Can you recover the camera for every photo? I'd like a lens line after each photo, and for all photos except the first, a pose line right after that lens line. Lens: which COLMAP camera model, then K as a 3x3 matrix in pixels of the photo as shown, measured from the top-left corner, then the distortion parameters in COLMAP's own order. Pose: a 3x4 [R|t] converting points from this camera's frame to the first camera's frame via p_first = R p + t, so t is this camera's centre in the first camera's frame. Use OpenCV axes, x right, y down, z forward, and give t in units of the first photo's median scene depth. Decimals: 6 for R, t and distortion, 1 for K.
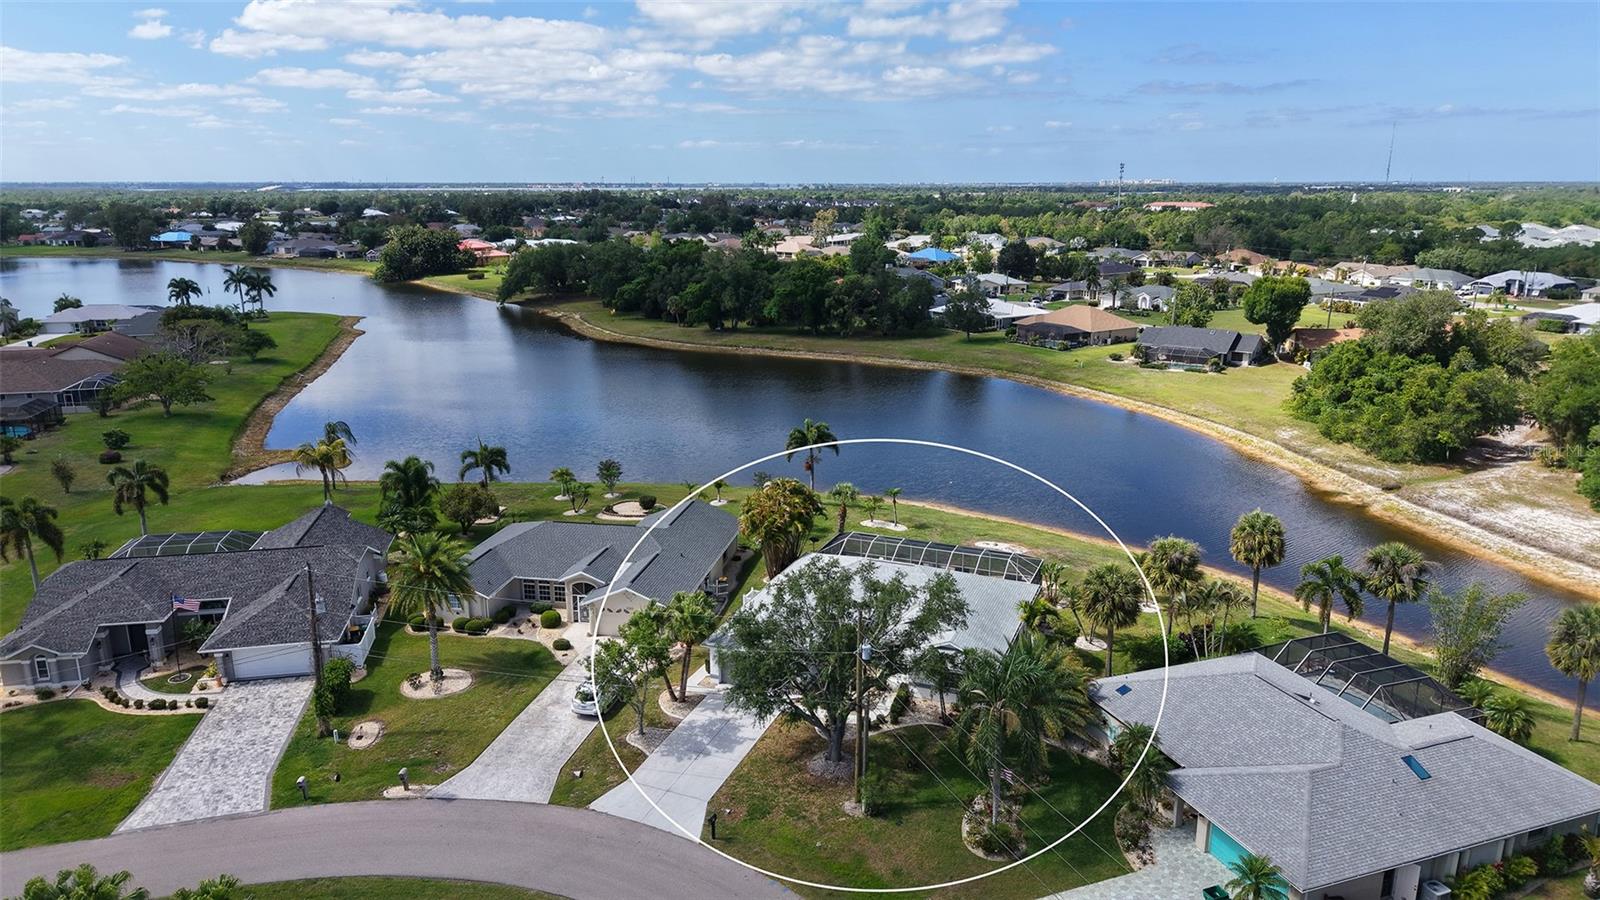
lens RADIAL K [[1052.2, 0, 800.0], [0, 1052.2, 450.0], [0, 0, 1]] dist [0.064135, -0.096332]
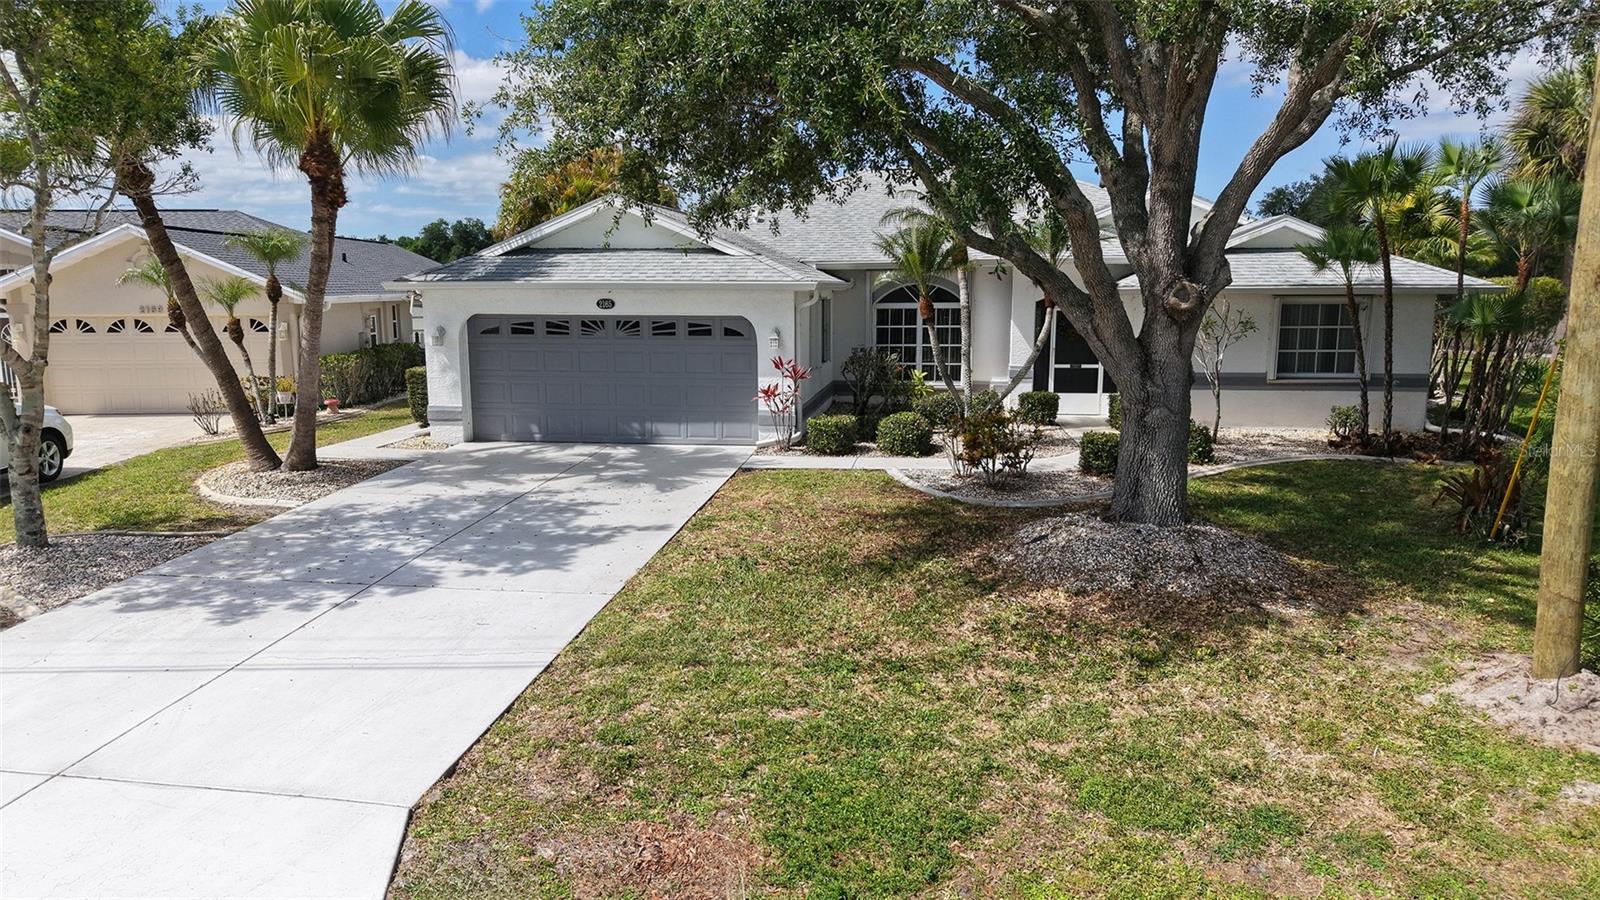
lens RADIAL K [[1052.2, 0, 800.0], [0, 1052.2, 450.0], [0, 0, 1]] dist [0.064135, -0.096332]
pose [[0.968672, -0.035080, 0.245852, -0.031232], [0.057565, 0.994727, -0.084875, 0.129937], [-0.241578, 0.096368, 0.965584, 0.371535]]
